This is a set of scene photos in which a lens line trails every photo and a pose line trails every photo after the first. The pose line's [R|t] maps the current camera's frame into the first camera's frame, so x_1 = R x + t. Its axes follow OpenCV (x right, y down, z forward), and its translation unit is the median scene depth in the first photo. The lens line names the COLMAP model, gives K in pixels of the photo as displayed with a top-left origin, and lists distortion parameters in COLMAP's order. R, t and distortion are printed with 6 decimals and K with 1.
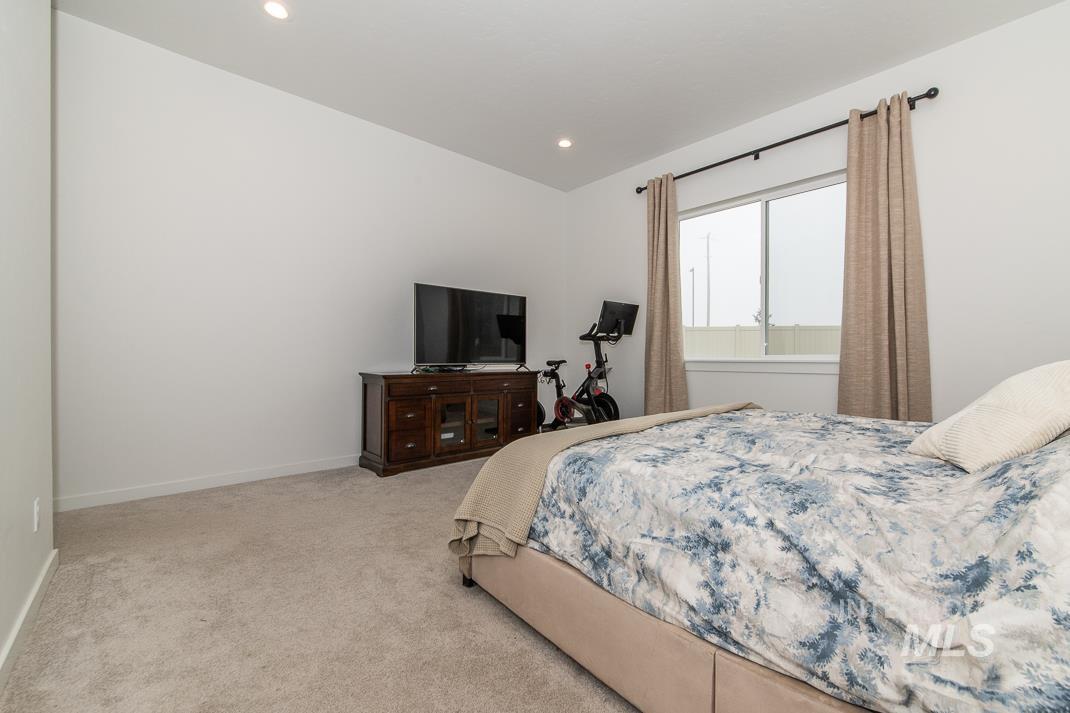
lens RADIAL K [[436.8, 0, 543.4], [0, 436.8, 351.1], [0, 0, 1]] dist [-0.000044, -0.011097]
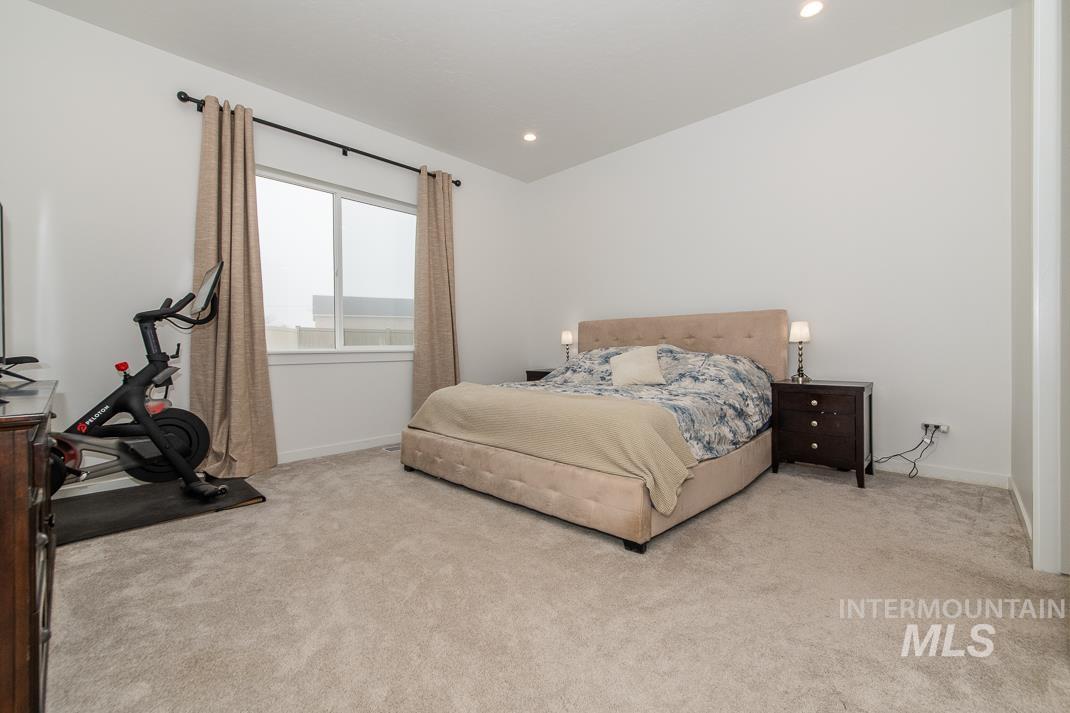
lens RADIAL K [[436.8, 0, 543.4], [0, 436.8, 351.1], [0, 0, 1]] dist [-0.000044, -0.011097]
pose [[-0.066323, -0.008035, 0.997766, -0.547825], [-0.003973, 0.999962, 0.007788, 0.010764], [-0.997790, -0.003447, -0.066352, 0.576505]]
